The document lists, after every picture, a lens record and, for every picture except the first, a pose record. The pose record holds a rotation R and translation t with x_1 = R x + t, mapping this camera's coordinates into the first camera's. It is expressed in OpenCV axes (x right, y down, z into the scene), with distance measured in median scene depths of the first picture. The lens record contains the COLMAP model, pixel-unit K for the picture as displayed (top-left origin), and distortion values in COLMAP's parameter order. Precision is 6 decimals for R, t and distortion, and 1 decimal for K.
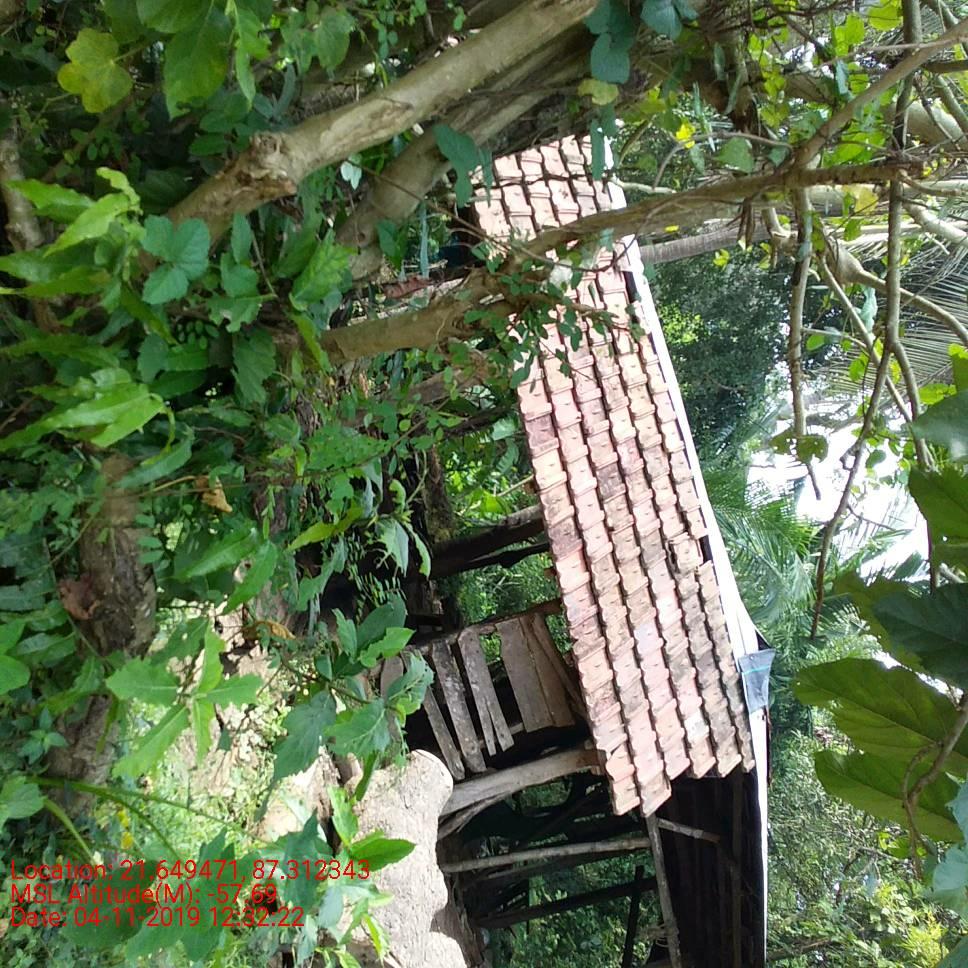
lens RADIAL K [[1152.6, 0, 459.9], [0, 1152.6, 481.4], [0, 0, 1]] dist [0.054134, 0.000000]
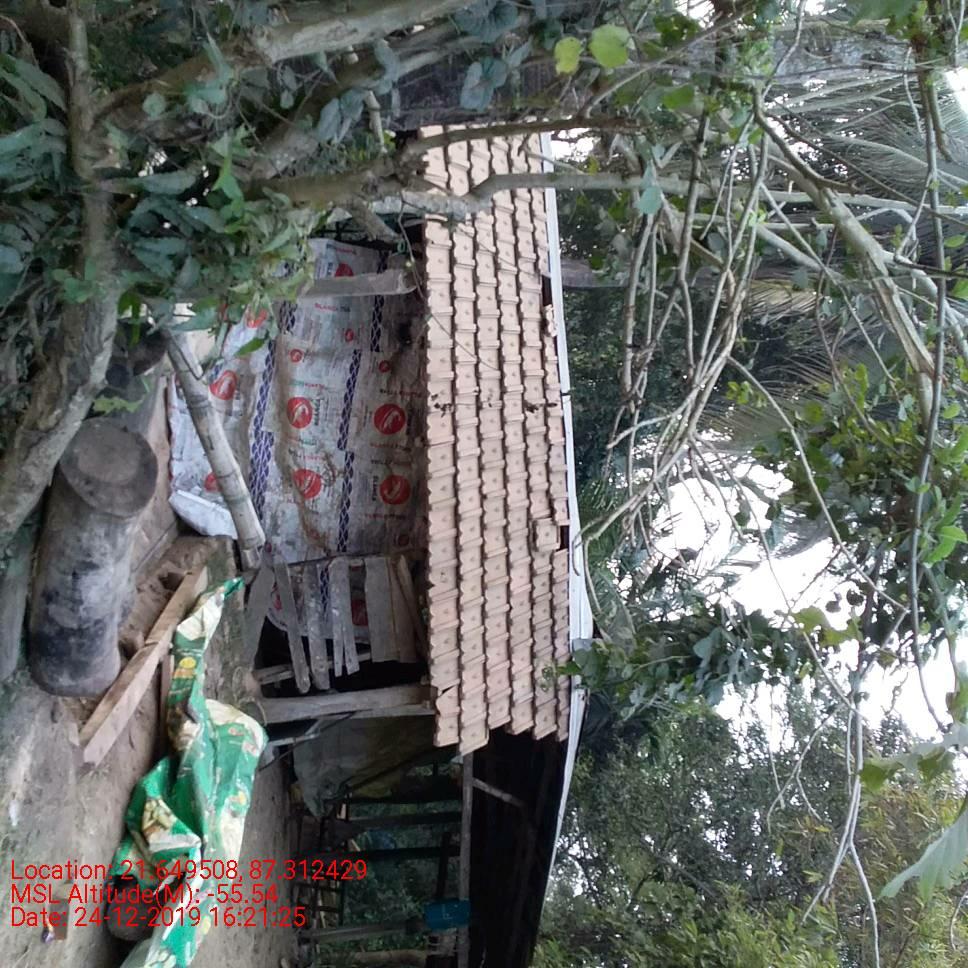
lens RADIAL K [[1152.6, 0, 449.5], [0, 1152.6, 481.8], [0, 0, 1]] dist [0.054134, 0.000000]
pose [[0.975686, 0.205404, 0.076456, 0.009623], [-0.204923, 0.978676, -0.014167, 0.048121], [-0.077736, -0.001845, 0.996972, -0.103977]]
